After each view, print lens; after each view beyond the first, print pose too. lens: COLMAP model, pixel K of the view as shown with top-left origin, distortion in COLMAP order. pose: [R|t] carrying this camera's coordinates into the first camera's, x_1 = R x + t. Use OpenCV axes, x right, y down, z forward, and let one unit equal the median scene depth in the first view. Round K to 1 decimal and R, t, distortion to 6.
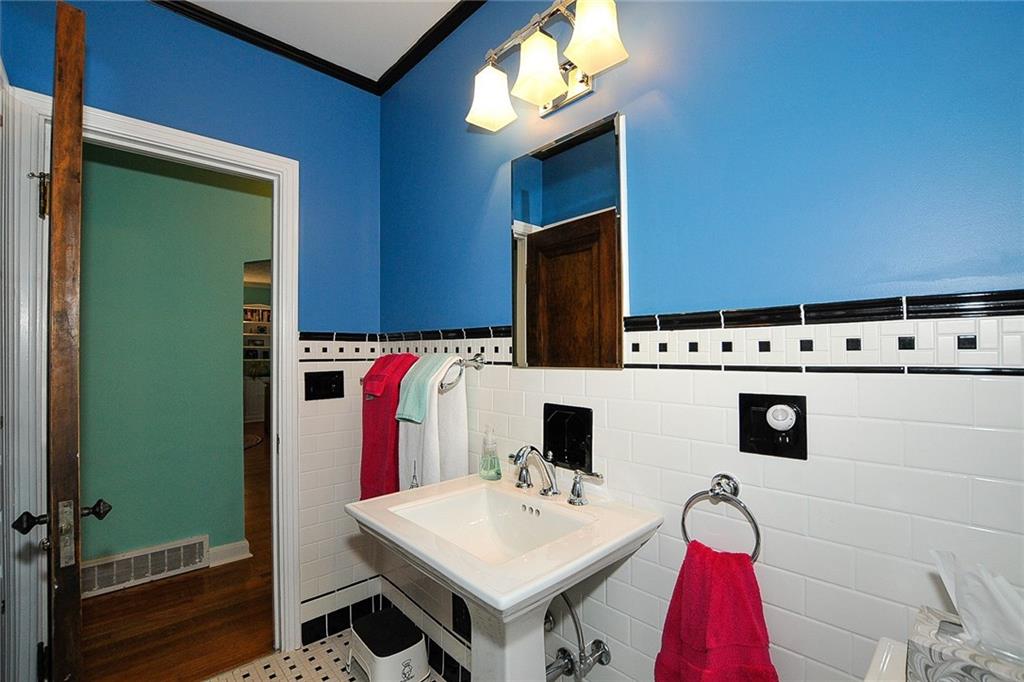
lens RADIAL K [[449.7, 0, 514.5], [0, 449.7, 349.7], [0, 0, 1]] dist [-0.030192, 0.000964]
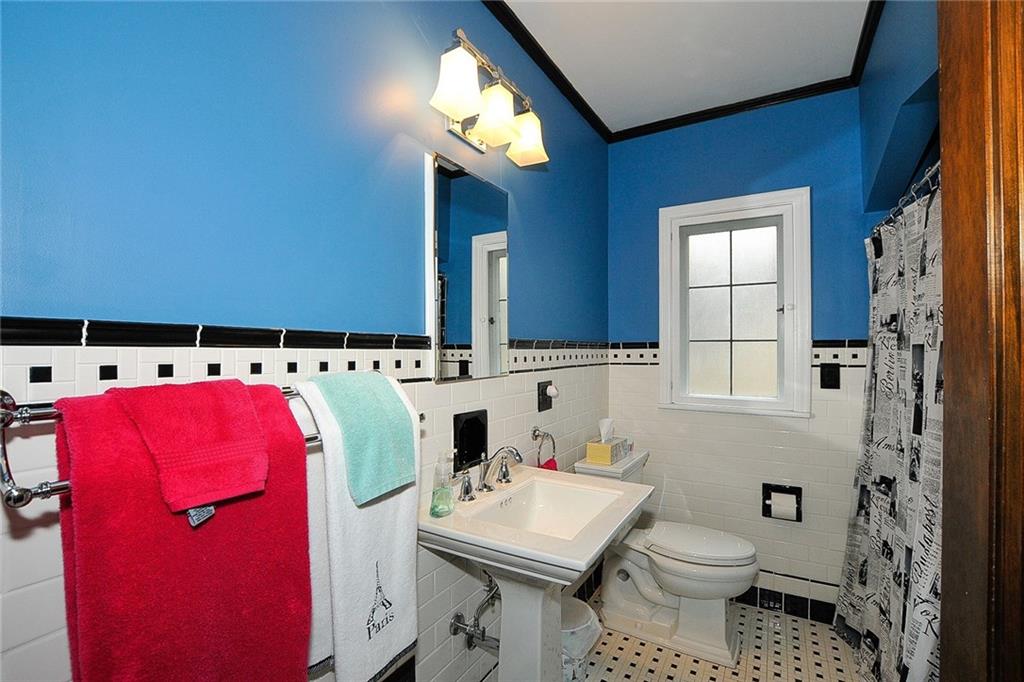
lens RADIAL K [[449.7, 0, 514.5], [0, 449.7, 349.7], [0, 0, 1]] dist [-0.030192, 0.000964]
pose [[-0.279584, 0.041179, 0.959238, -0.859664], [0.038336, 0.998762, -0.031702, 0.007113], [-0.959356, 0.027909, -0.280816, 1.029969]]
